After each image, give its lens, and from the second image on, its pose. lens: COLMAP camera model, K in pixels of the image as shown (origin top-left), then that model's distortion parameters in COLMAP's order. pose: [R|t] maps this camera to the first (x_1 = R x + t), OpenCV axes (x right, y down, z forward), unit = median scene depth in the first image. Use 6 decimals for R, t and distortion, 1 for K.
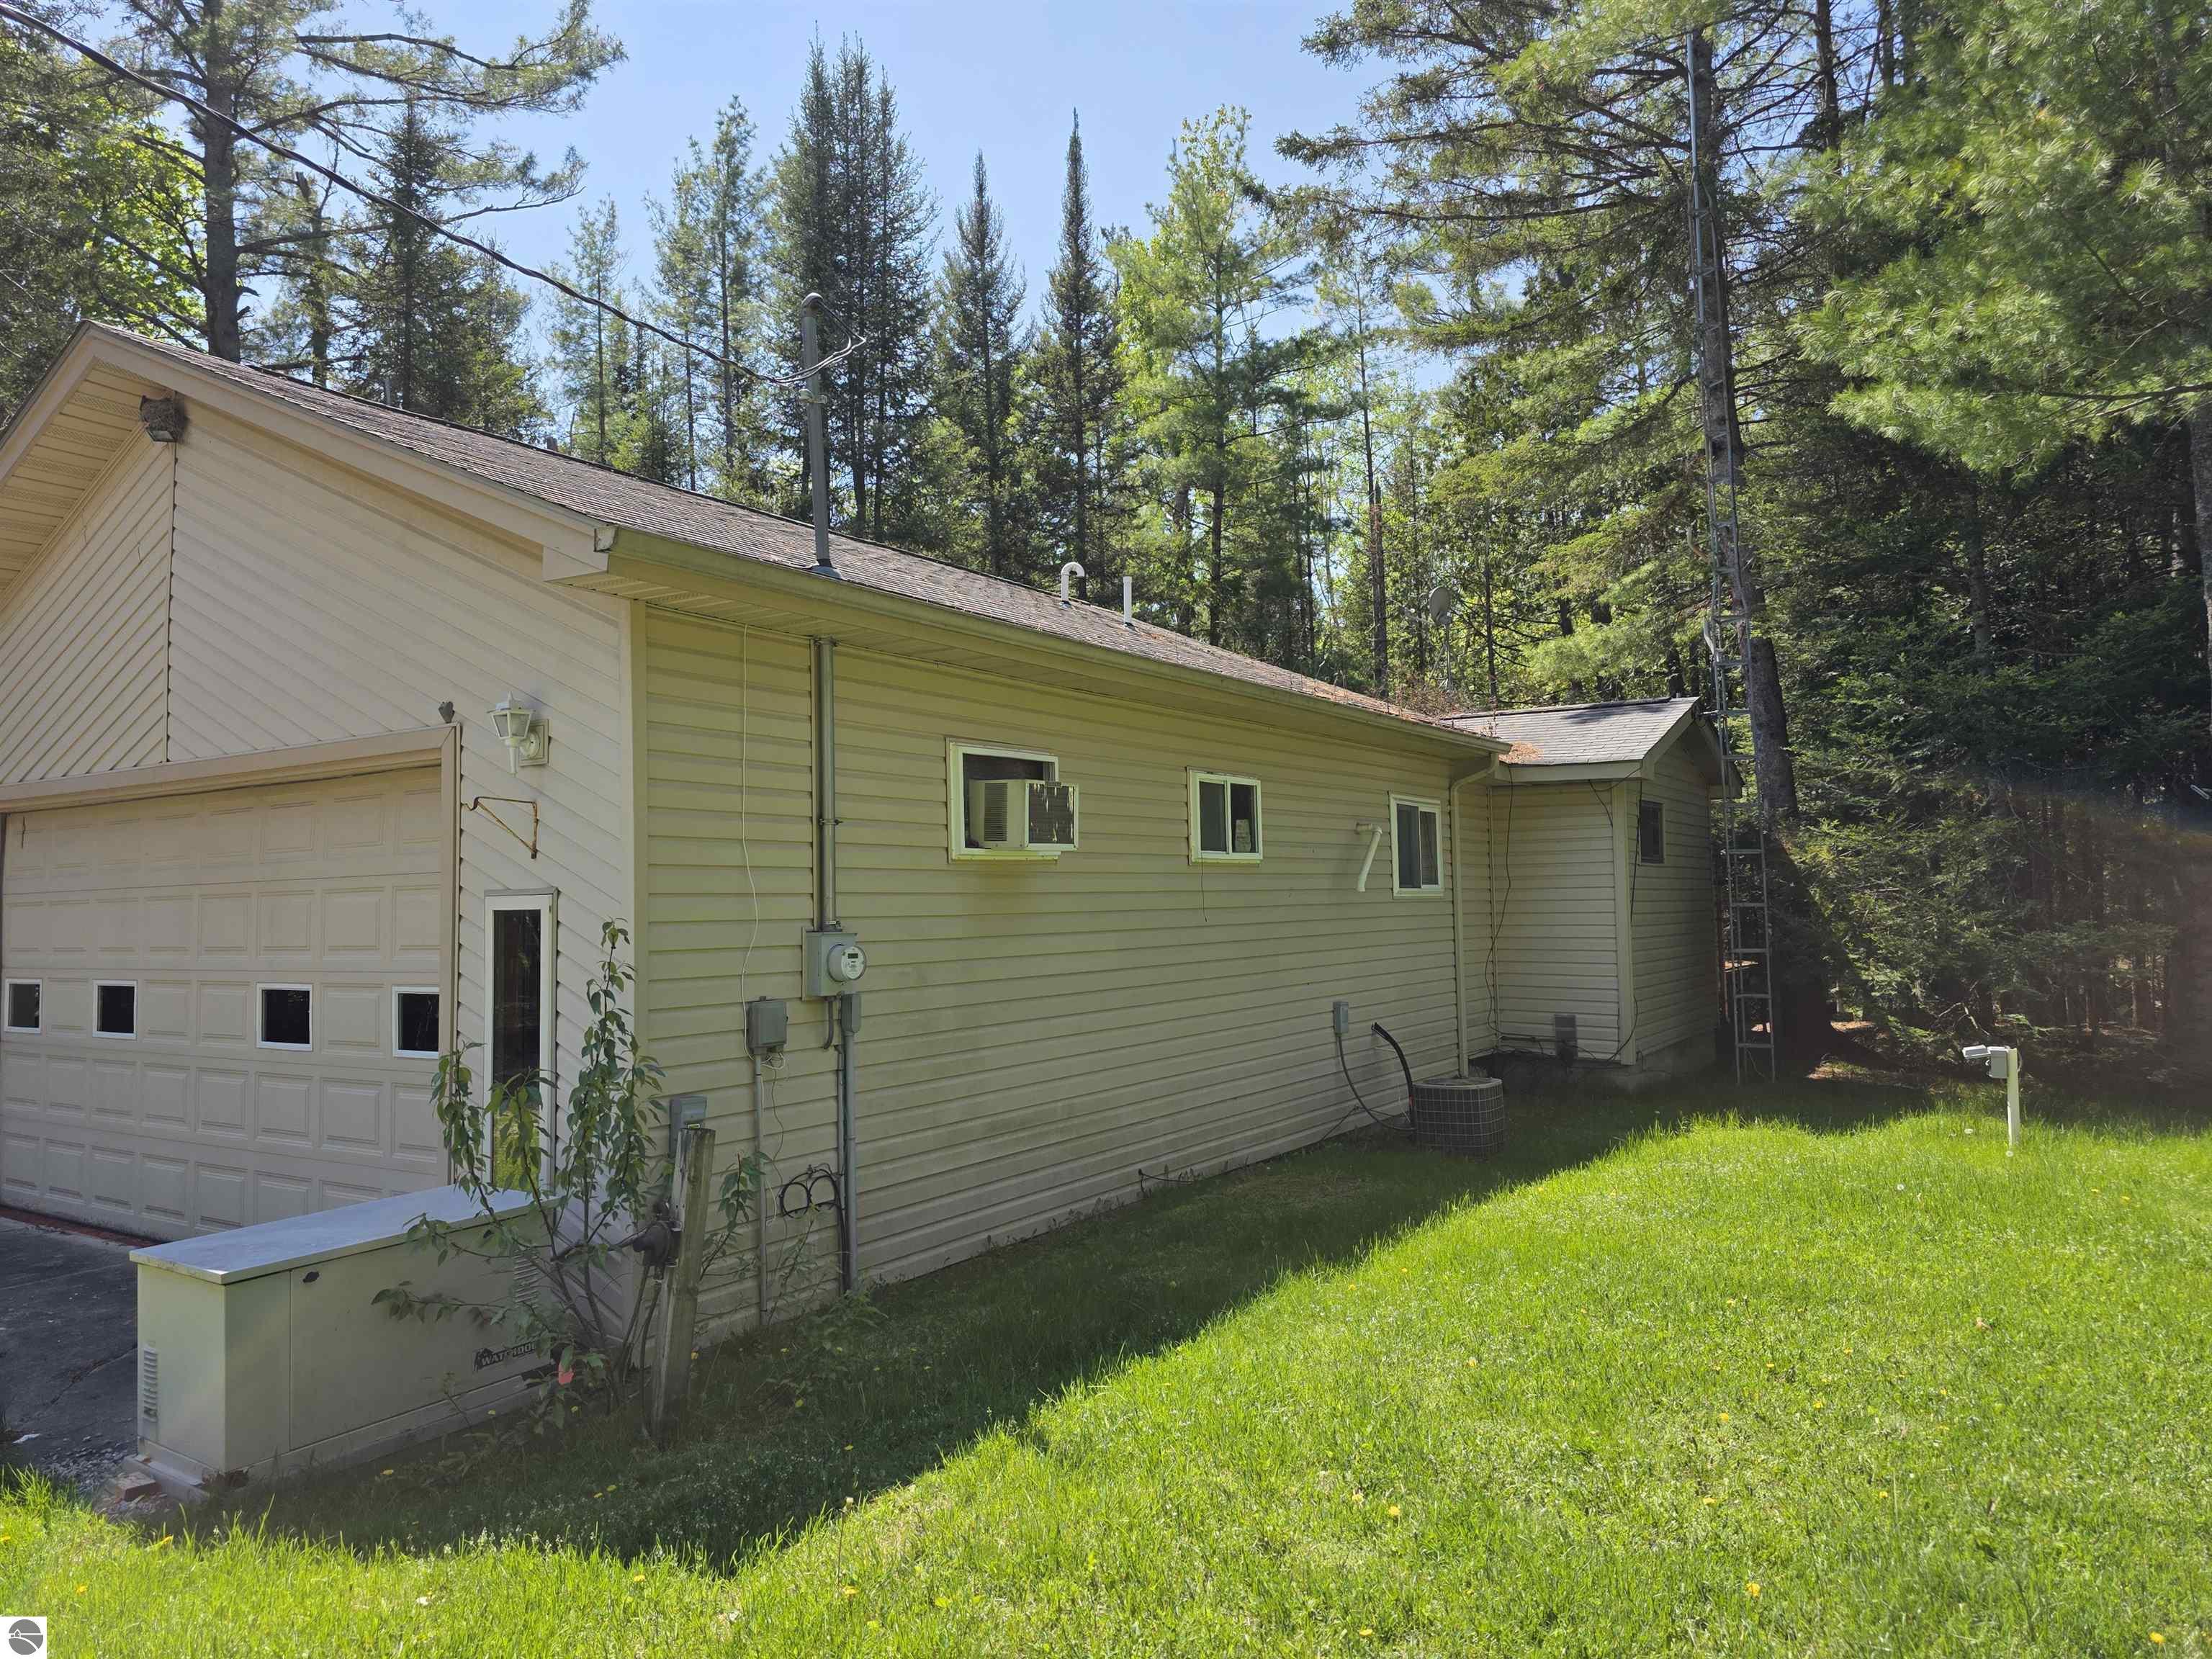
lens RADIAL K [[1481.1, 0, 1081.7], [0, 1481.1, 831.3], [0, 0, 1]] dist [0.064858, -0.055850]
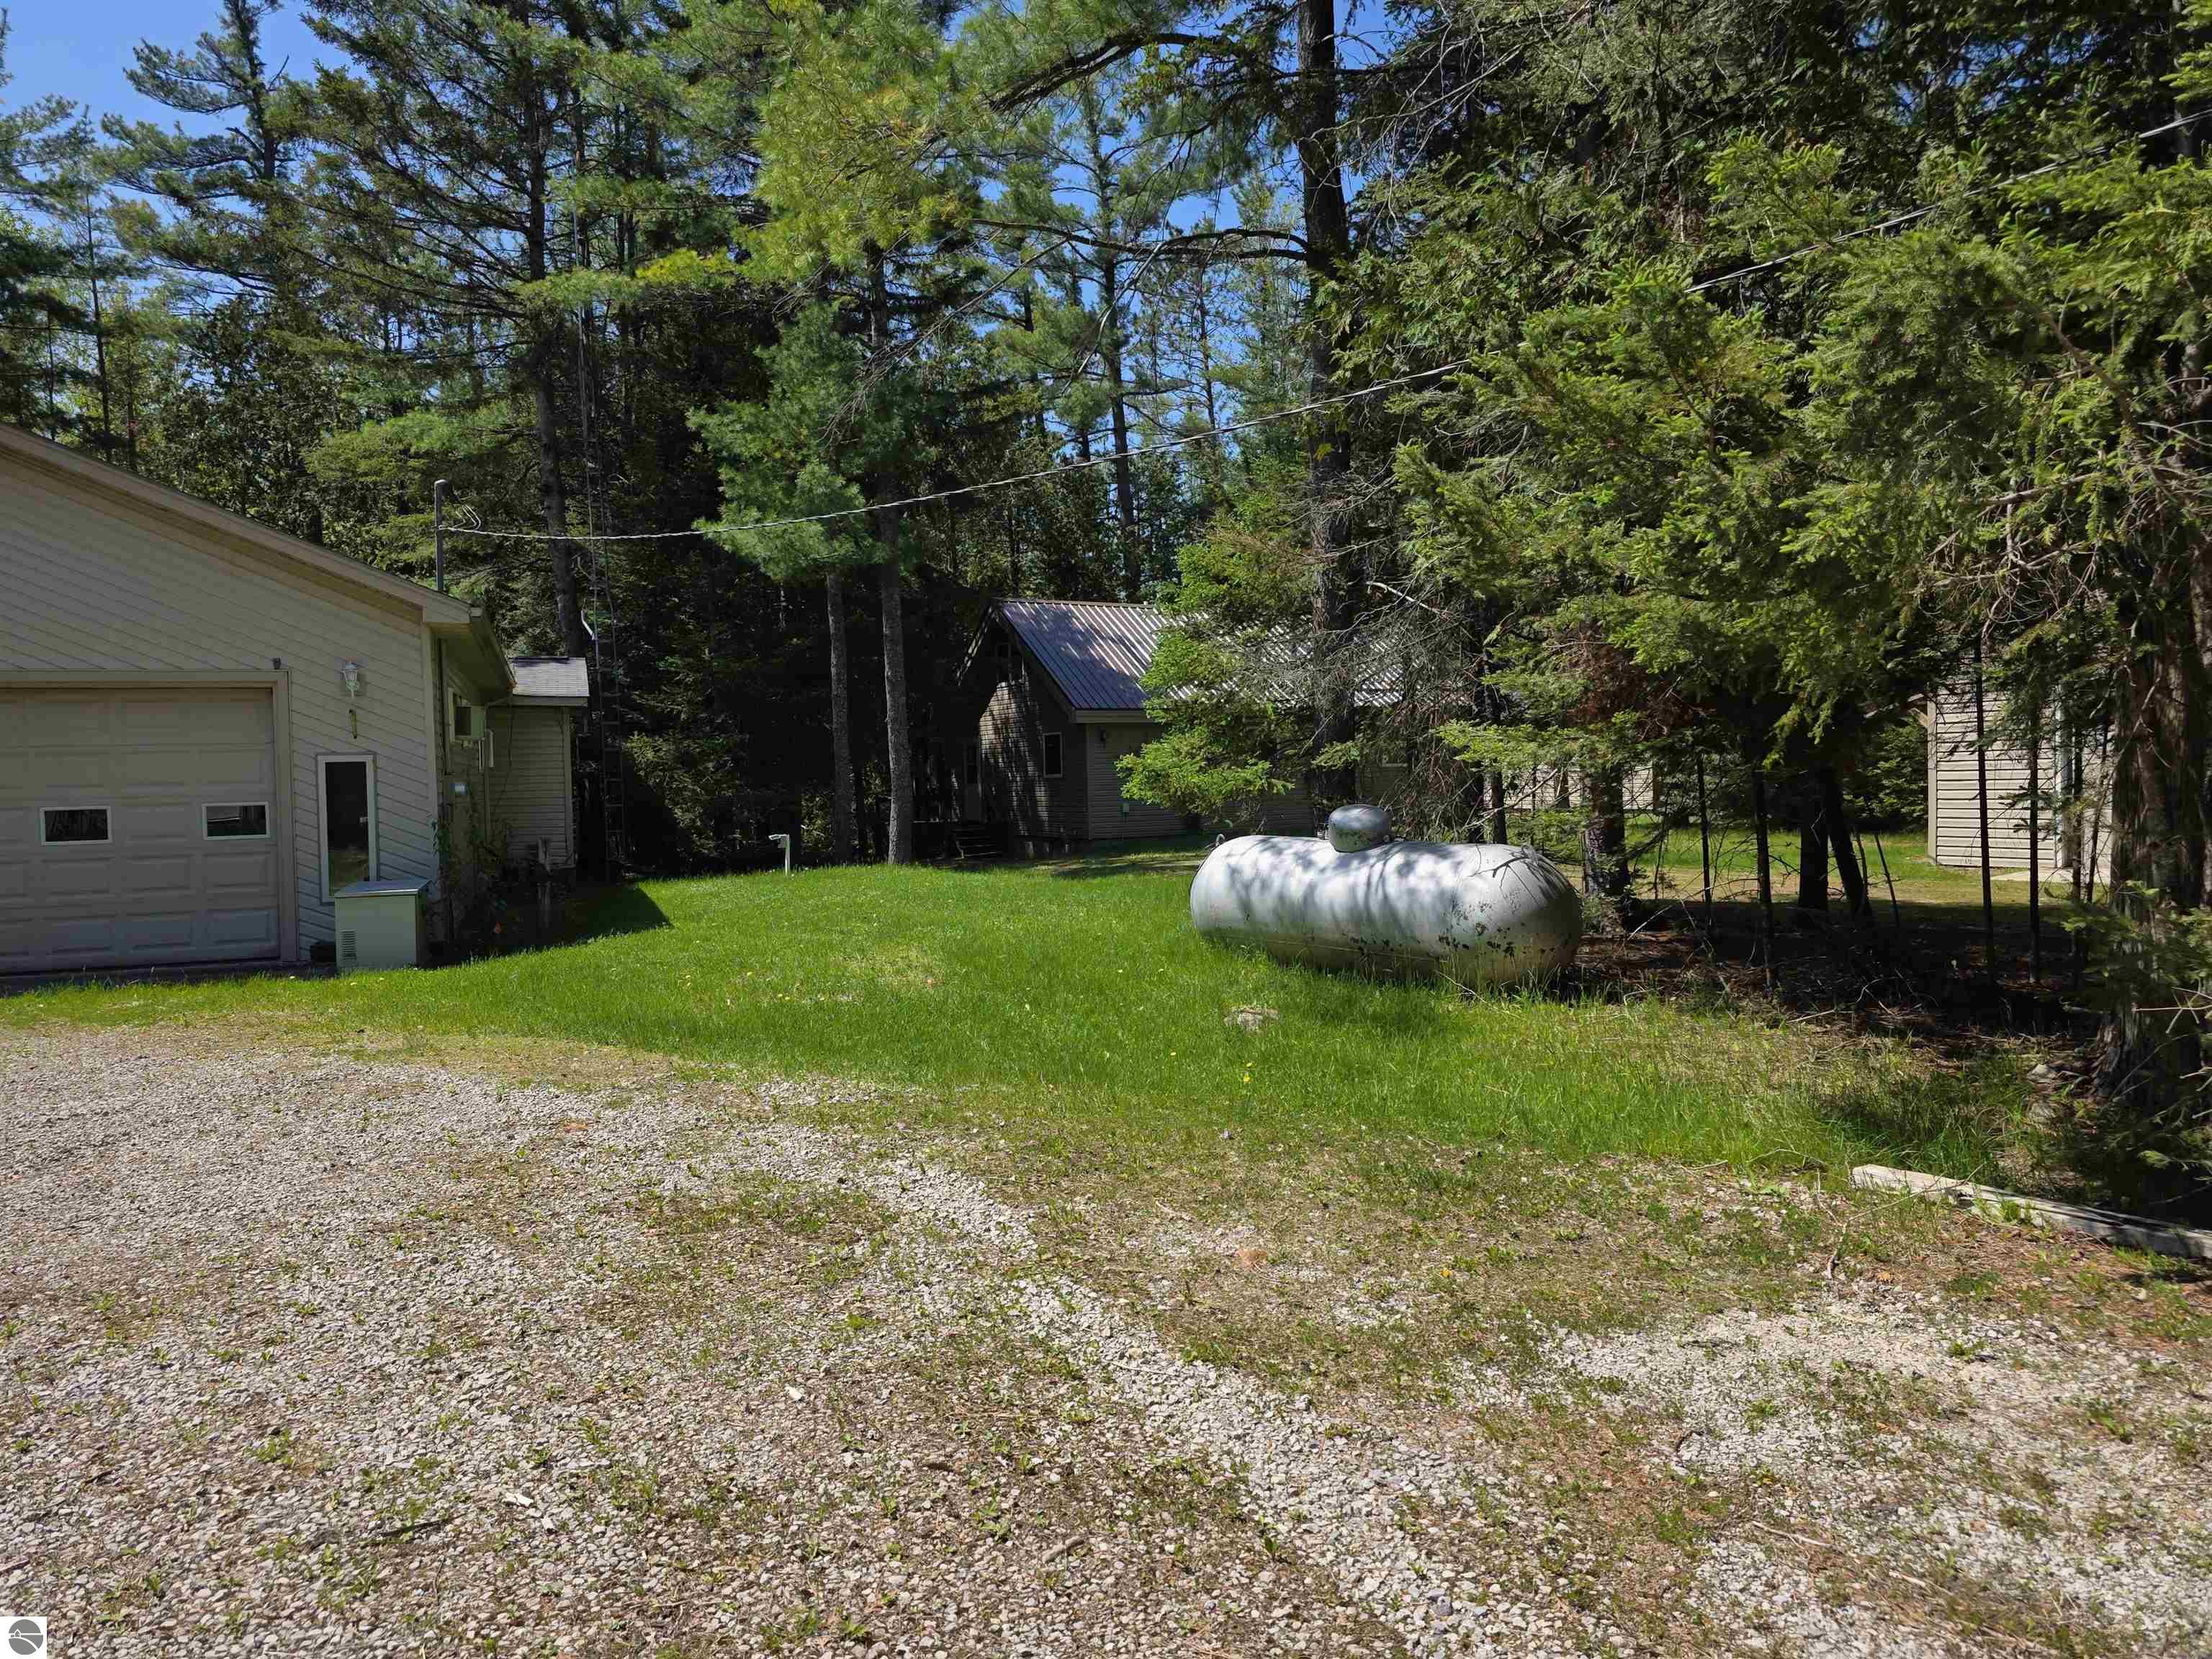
lens RADIAL K [[1481.1, 0, 1098.9], [0, 1481.1, 814.8], [0, 0, 1]] dist [0.064858, -0.055850]
pose [[0.592193, -0.014122, 0.805672, -0.377567], [-0.027605, 0.998904, 0.037799, 0.004373], [-0.805323, -0.044625, 0.591154, -0.295622]]
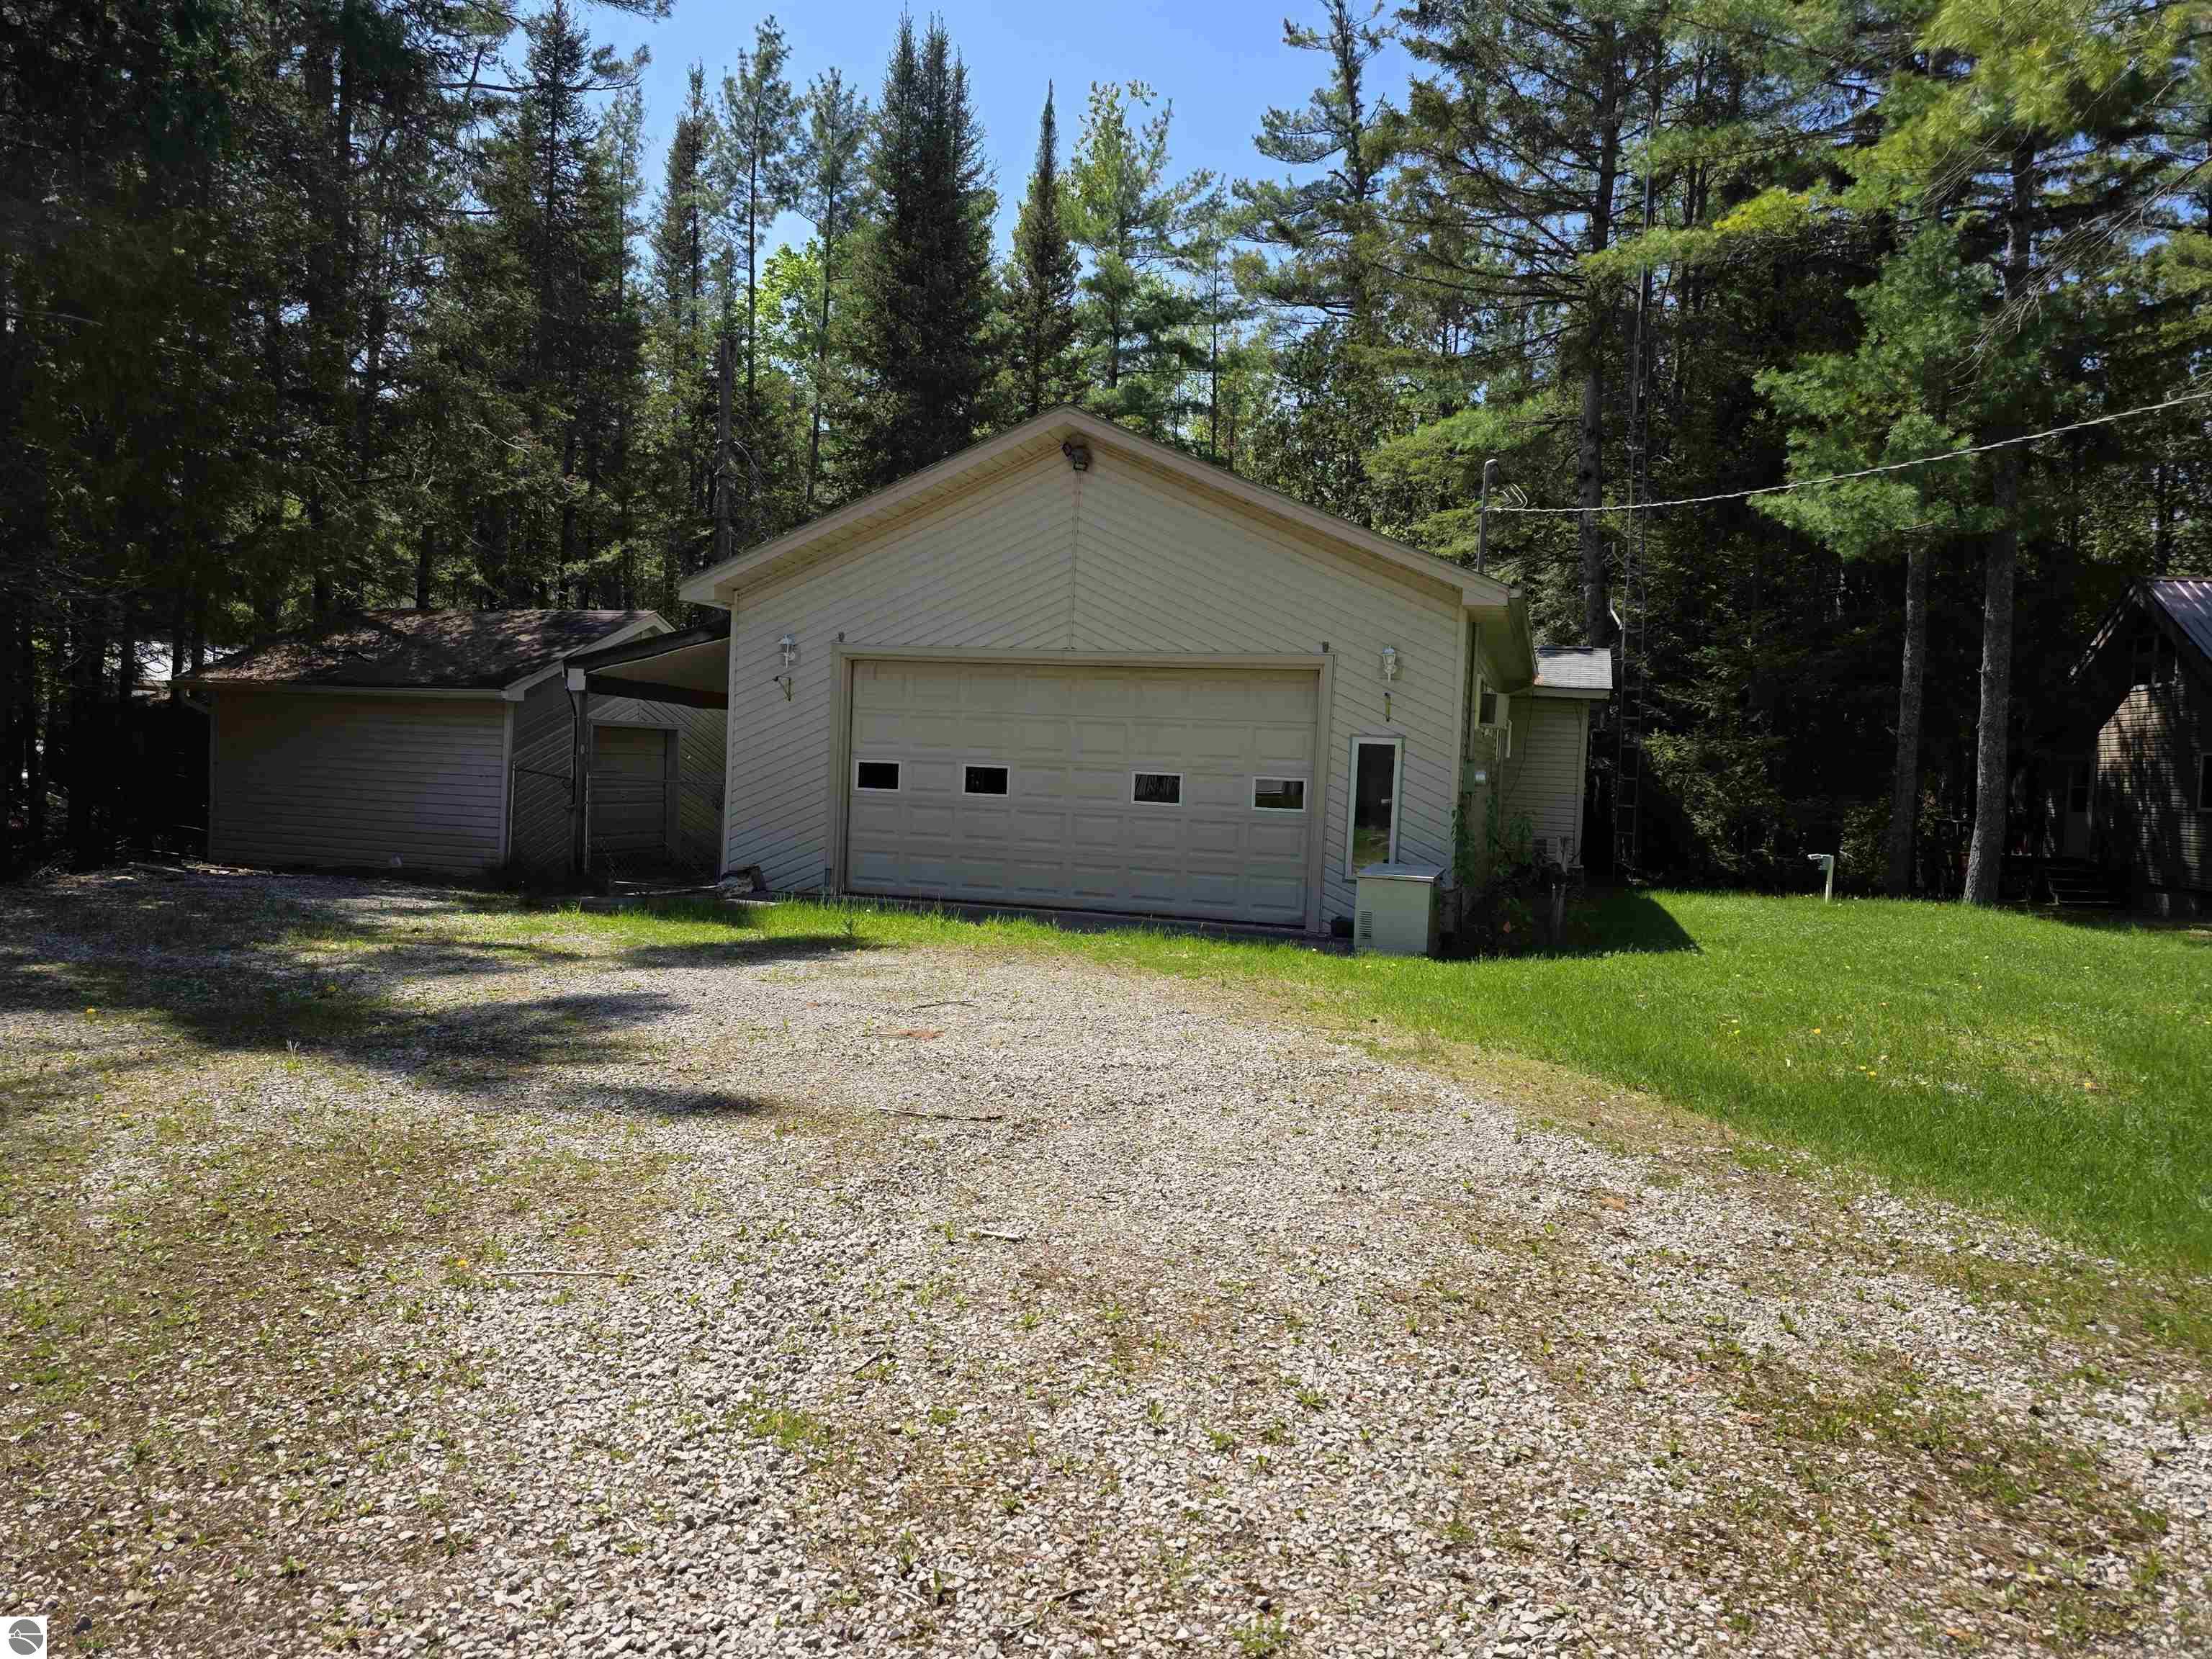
lens RADIAL K [[1481.1, 0, 1079.0], [0, 1481.1, 814.8], [0, 0, 1]] dist [0.064858, -0.055850]
pose [[0.958798, 0.053620, 0.278983, -0.356543], [-0.077439, 0.994168, 0.075061, 0.006710], [-0.273331, -0.093573, 0.957358, -0.247732]]
